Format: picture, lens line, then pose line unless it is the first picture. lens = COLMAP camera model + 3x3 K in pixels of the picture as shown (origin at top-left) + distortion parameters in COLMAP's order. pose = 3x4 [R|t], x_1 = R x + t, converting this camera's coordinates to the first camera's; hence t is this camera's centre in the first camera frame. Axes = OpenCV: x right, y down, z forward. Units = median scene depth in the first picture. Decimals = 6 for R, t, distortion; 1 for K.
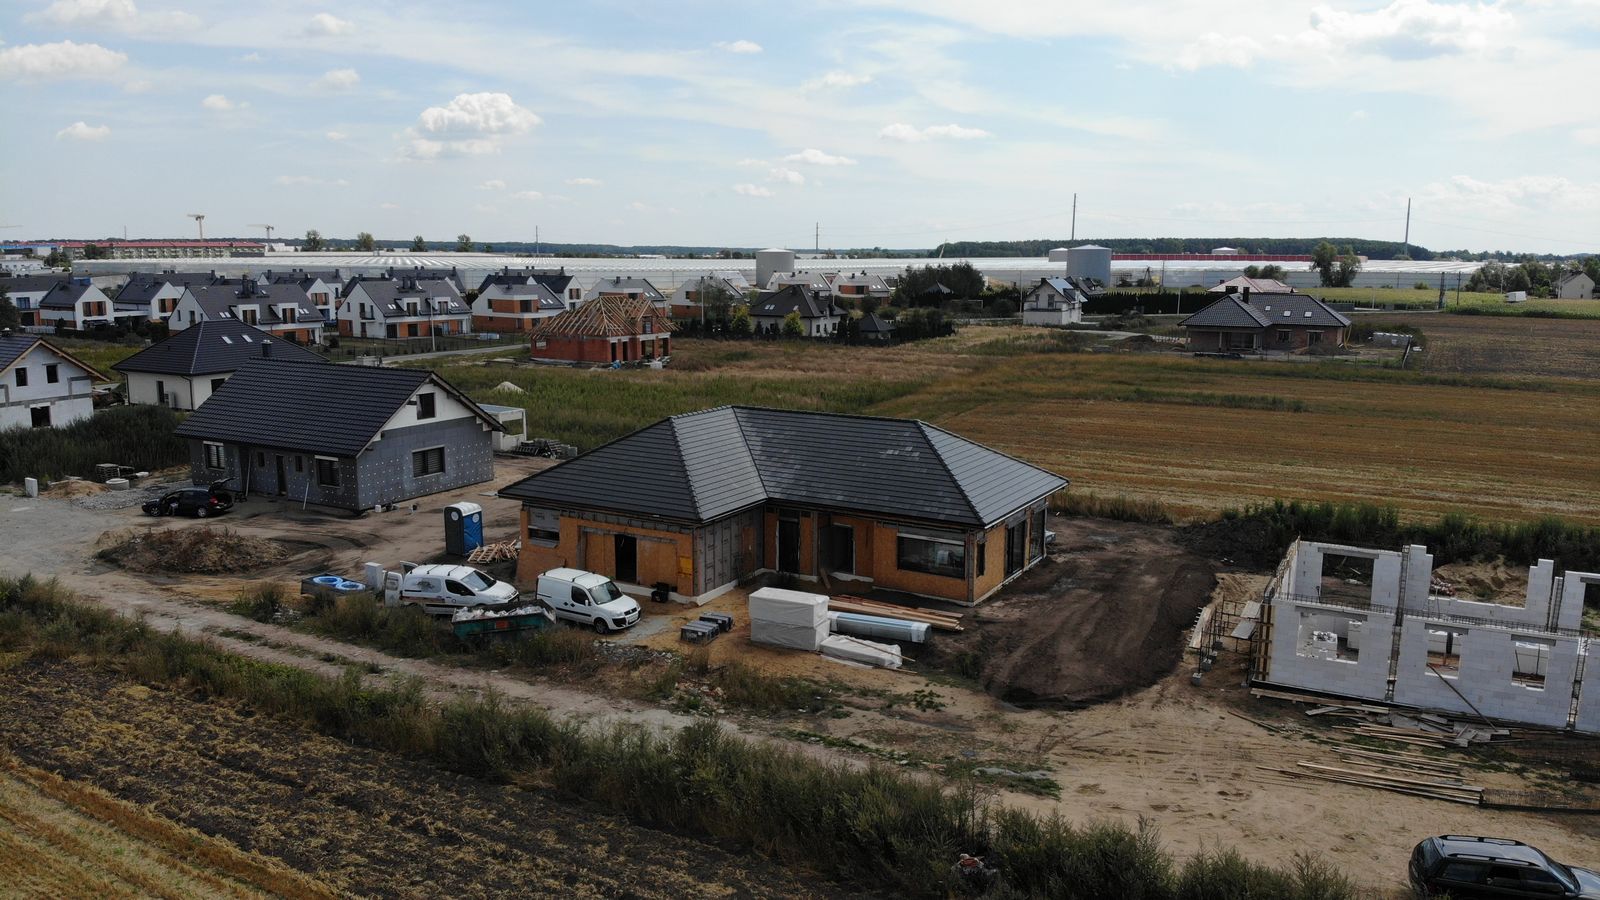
lens RADIAL K [[1174.7, 0, 800.0], [0, 1174.7, 443.1], [0, 0, 1]] dist [0.069011, -0.196250]
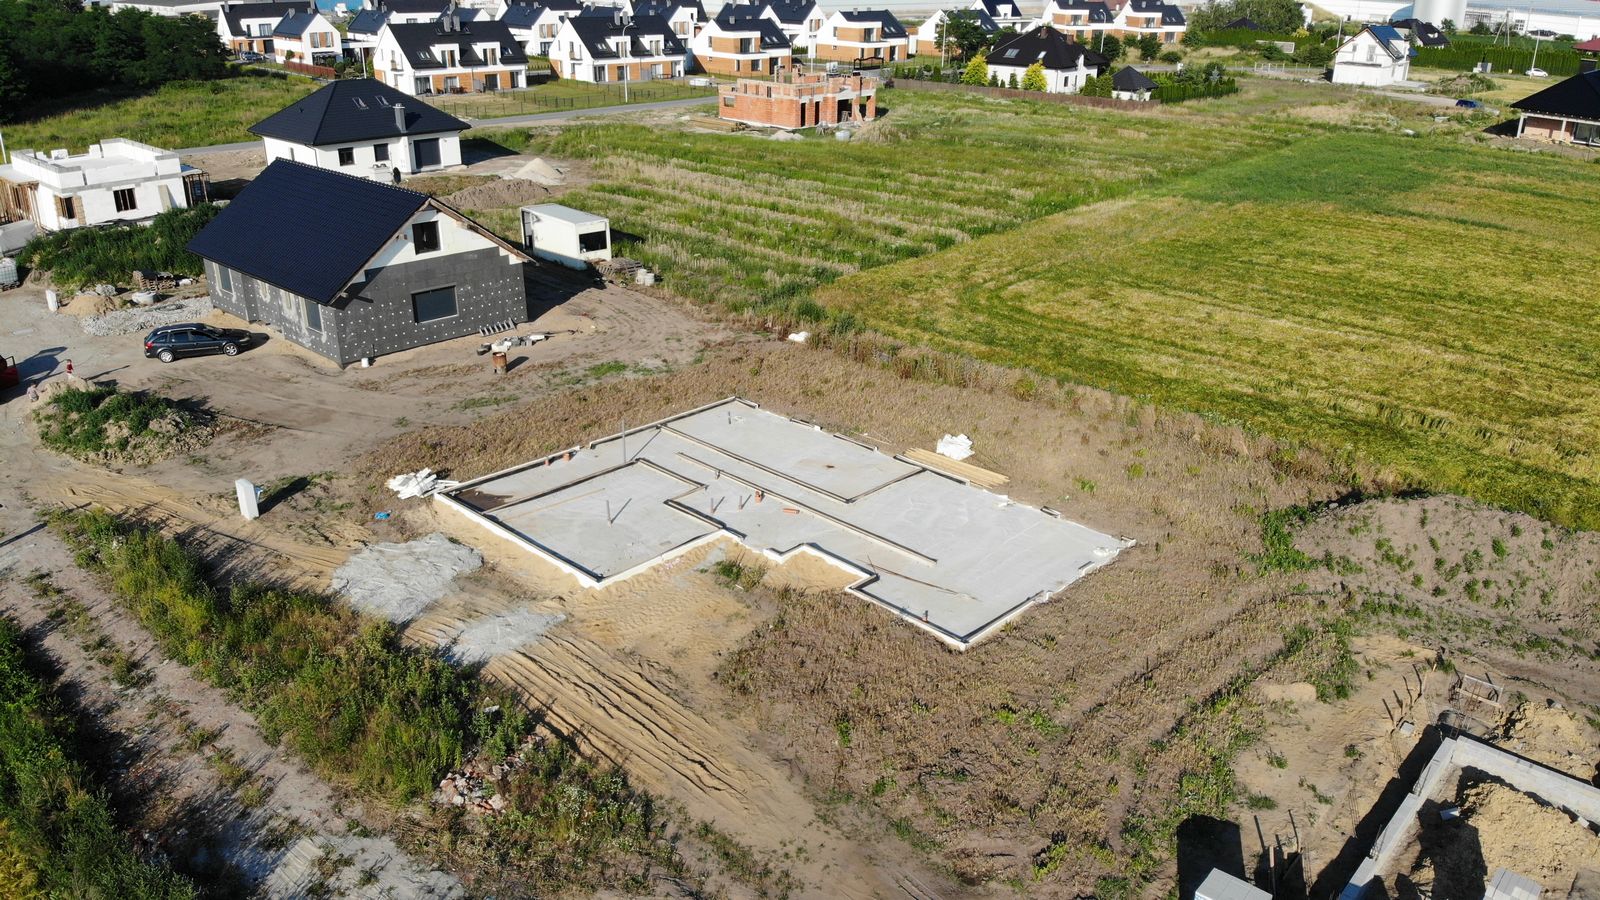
lens RADIAL K [[1174.7, 0, 800.1], [0, 1174.7, 448.1], [0, 0, 1]] dist [0.069011, -0.196250]
pose [[0.969005, 0.100443, -0.225698, 0.178389], [-0.046110, 0.971094, 0.234200, -0.120416], [0.242698, -0.216534, 0.945627, 0.316309]]
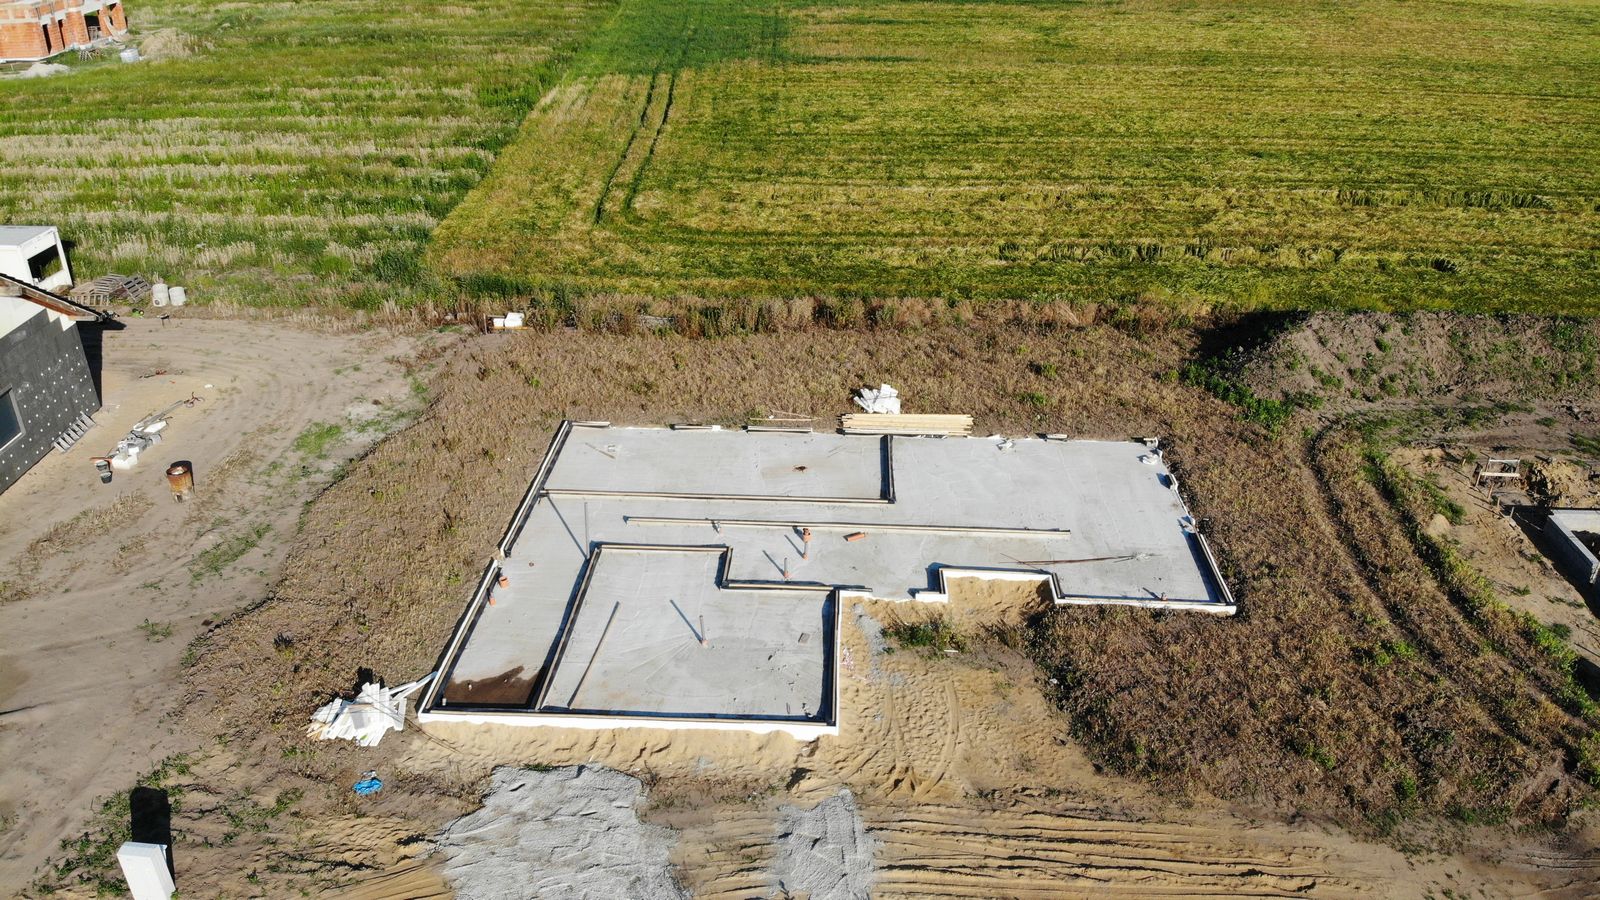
lens RADIAL K [[1174.7, 0, 801.2], [0, 1174.7, 451.5], [0, 0, 1]] dist [0.069011, -0.196250]
pose [[0.891628, -0.215478, 0.398207, -0.262911], [0.070376, 0.934760, 0.348240, -0.160814], [-0.447266, -0.282476, 0.848623, 0.533497]]
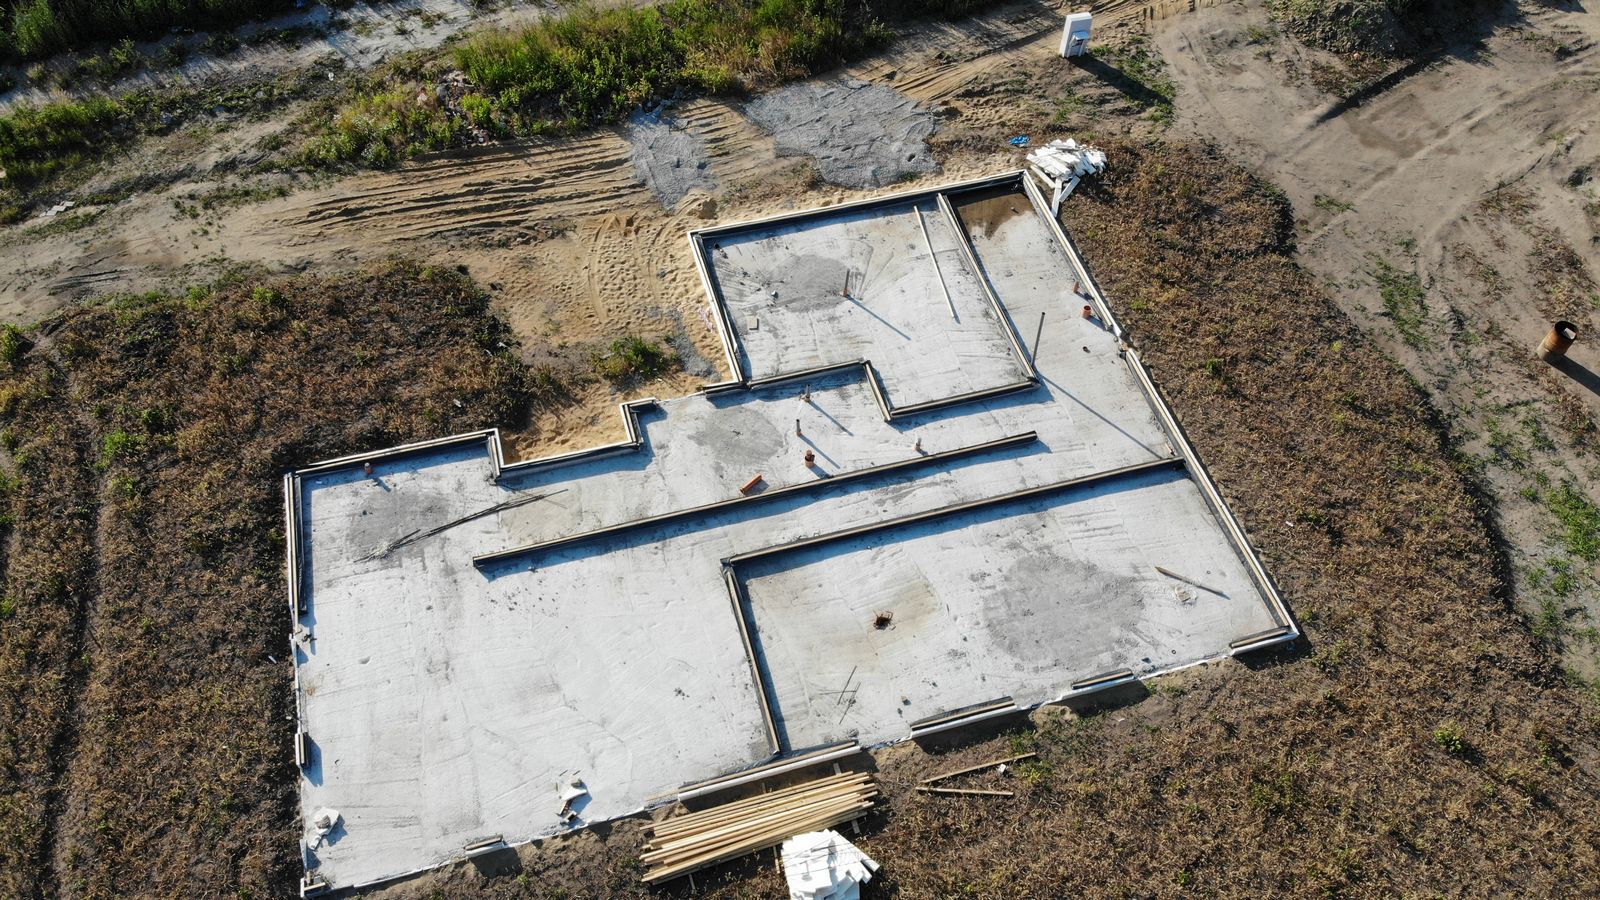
lens RADIAL K [[1174.7, 0, 805.4], [0, 1174.7, 457.4], [0, 0, 1]] dist [0.069011, -0.196250]
pose [[-0.698975, 0.563493, -0.440351, 0.194222], [-0.144160, 0.492089, 0.858526, -0.324626], [0.700465, 0.663569, -0.262725, 1.173315]]
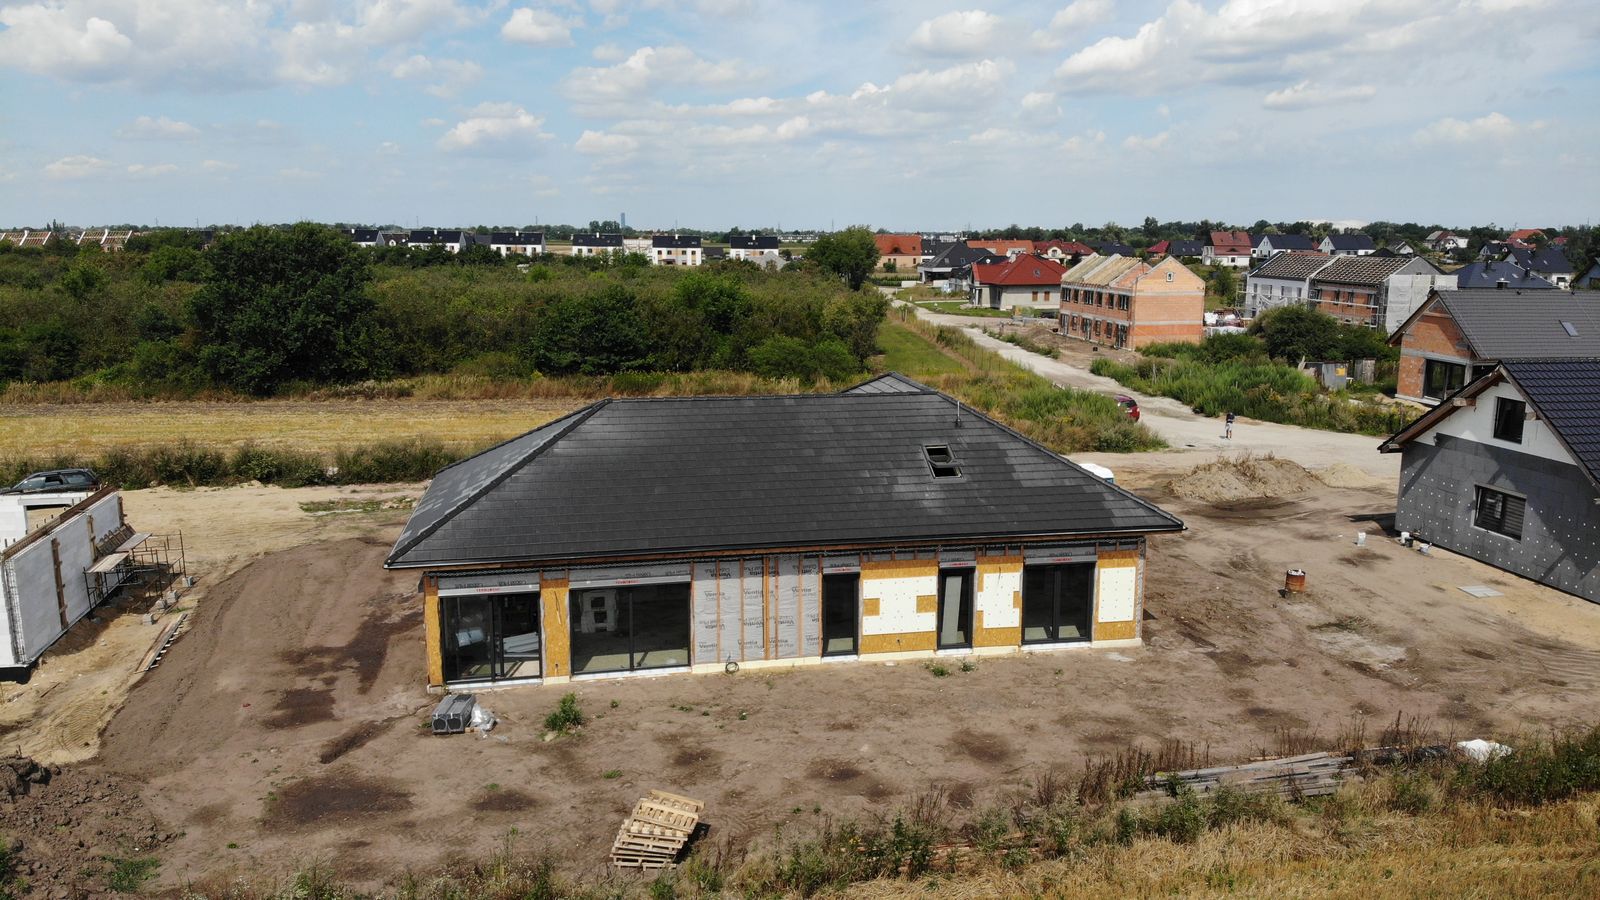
lens RADIAL K [[1174.7, 0, 802.9], [0, 1174.7, 455.9], [0, 0, 1]] dist [0.069011, -0.196250]
pose [[-0.759006, 0.113005, -0.641202, 0.434049], [-0.112896, 0.947062, 0.300547, -0.195472], [0.641221, 0.300506, -0.706067, 1.532204]]
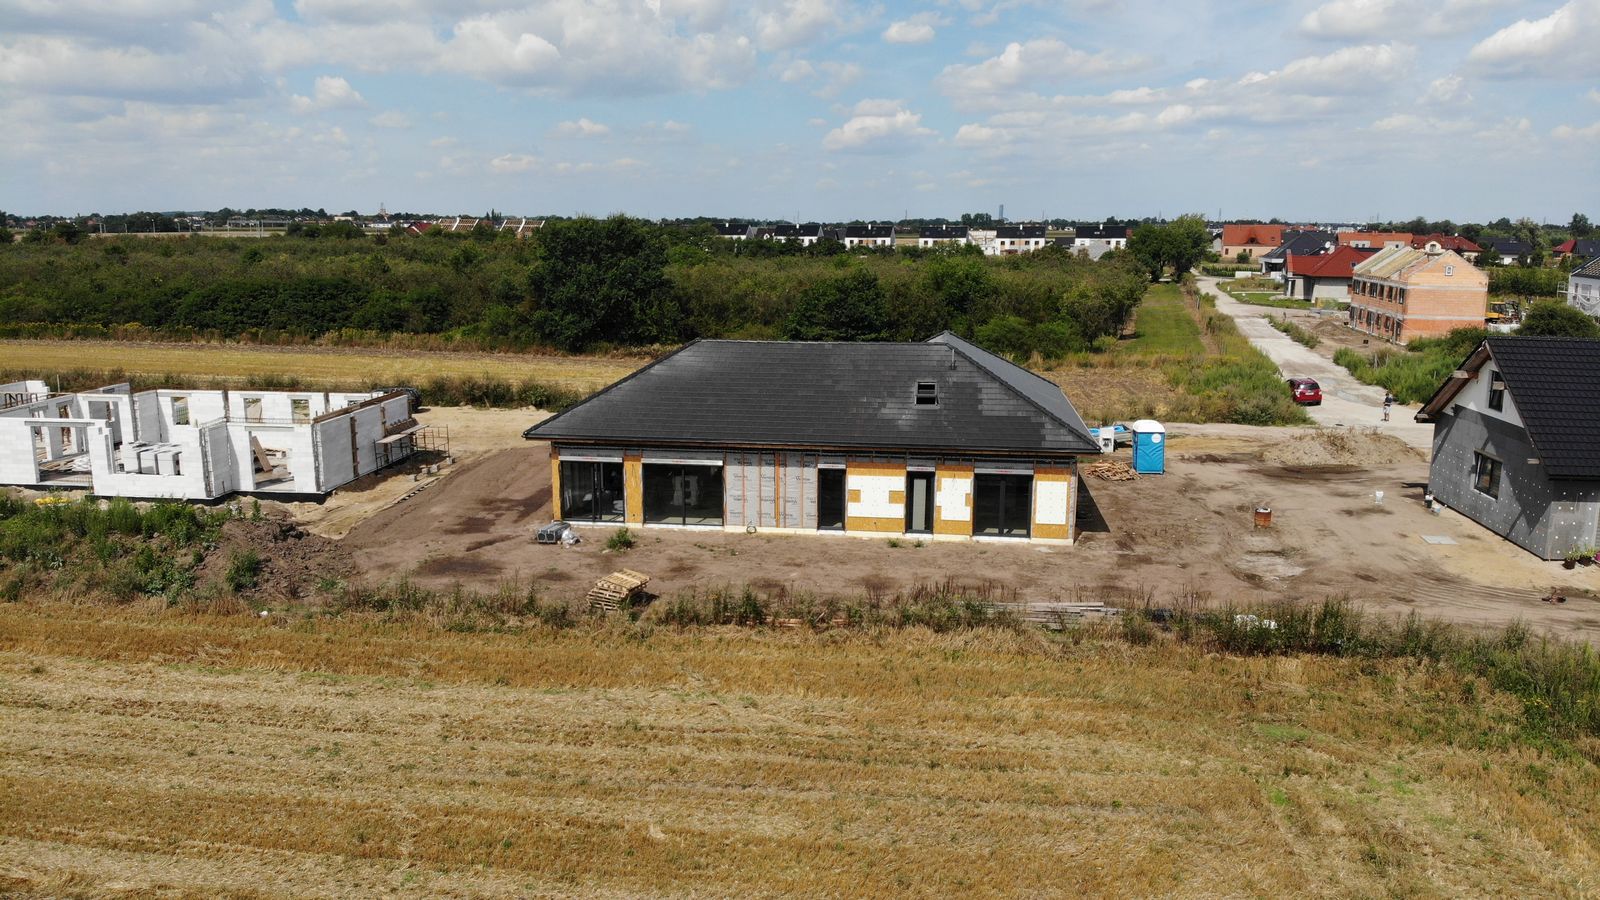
lens RADIAL K [[1174.7, 0, 796.2], [0, 1174.7, 450.9], [0, 0, 1]] dist [0.069011, -0.196250]
pose [[-0.925279, 0.061785, -0.374221, 0.371138], [-0.071186, 0.940820, 0.331345, -0.241634], [0.372547, 0.333226, -0.866123, 1.833475]]
